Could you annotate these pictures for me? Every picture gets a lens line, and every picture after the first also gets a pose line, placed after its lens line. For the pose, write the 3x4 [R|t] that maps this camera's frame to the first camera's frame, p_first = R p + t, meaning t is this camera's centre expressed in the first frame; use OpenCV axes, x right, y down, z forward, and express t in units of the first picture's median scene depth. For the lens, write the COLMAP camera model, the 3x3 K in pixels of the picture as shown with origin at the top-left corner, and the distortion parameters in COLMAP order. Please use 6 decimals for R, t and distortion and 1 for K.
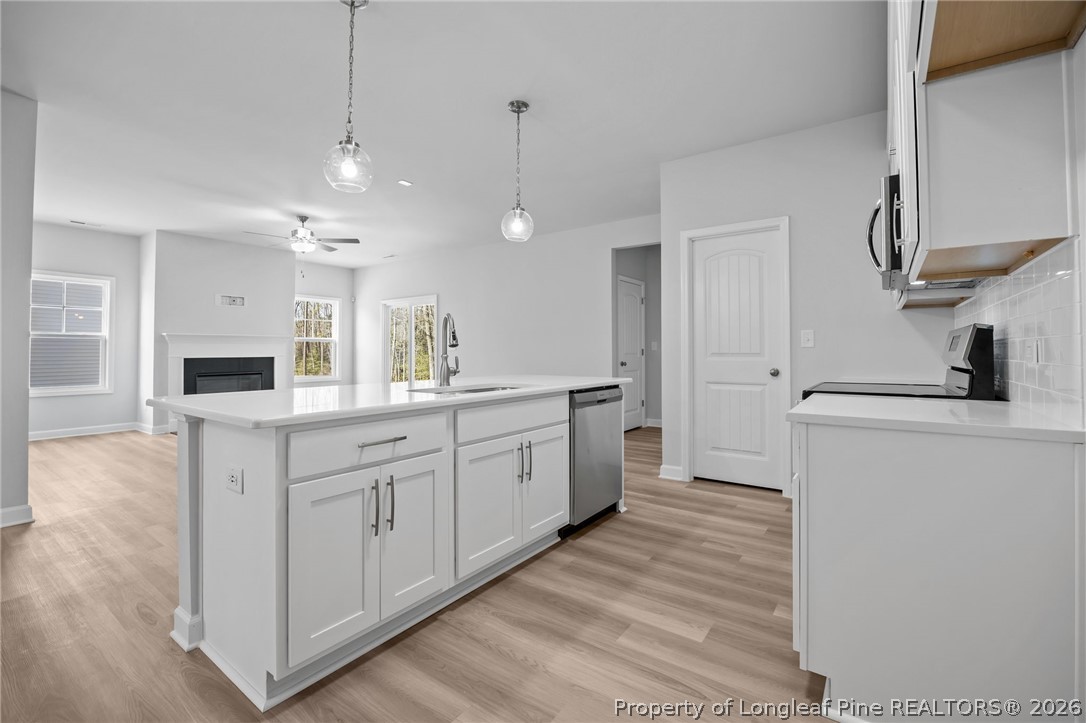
lens RADIAL K [[472.8, 0, 547.5], [0, 472.8, 344.3], [0, 0, 1]] dist [-0.015411, -0.000712]
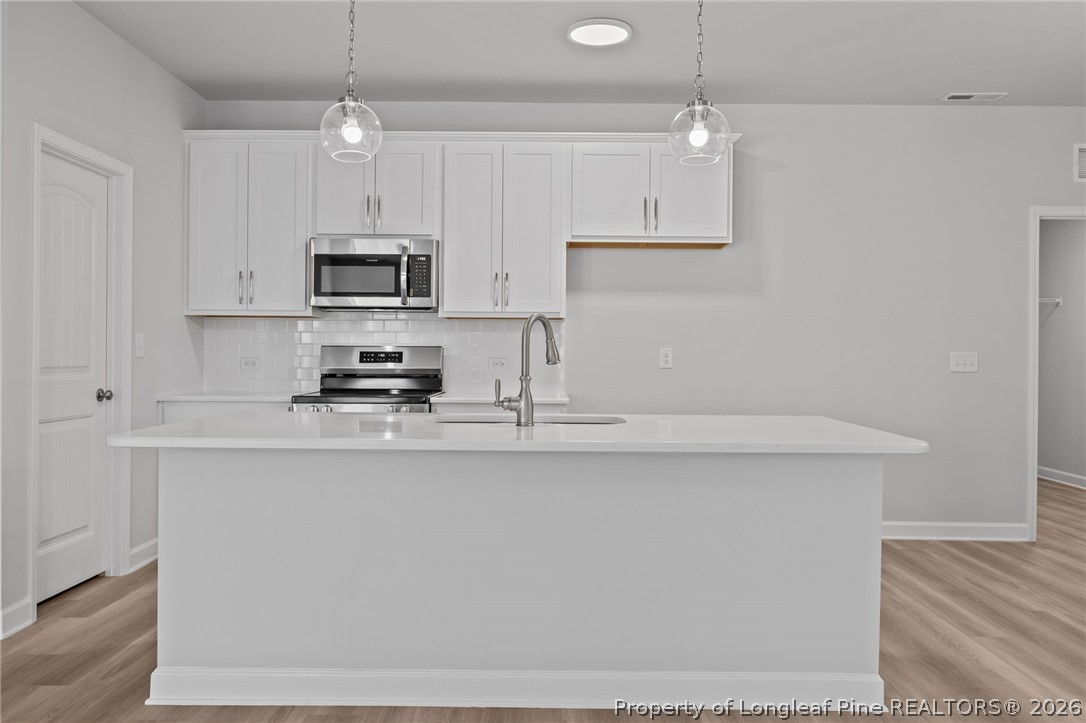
lens RADIAL K [[846.3, 0, 546.0], [0, 846.3, 358.7], [0, 0, 1]] dist [0.005227, -0.014323]
pose [[-0.575972, -0.007465, 0.817435, -0.481921], [-0.020594, 0.999773, -0.005381, 0.001254], [-0.817210, -0.019934, -0.575995, 0.684982]]
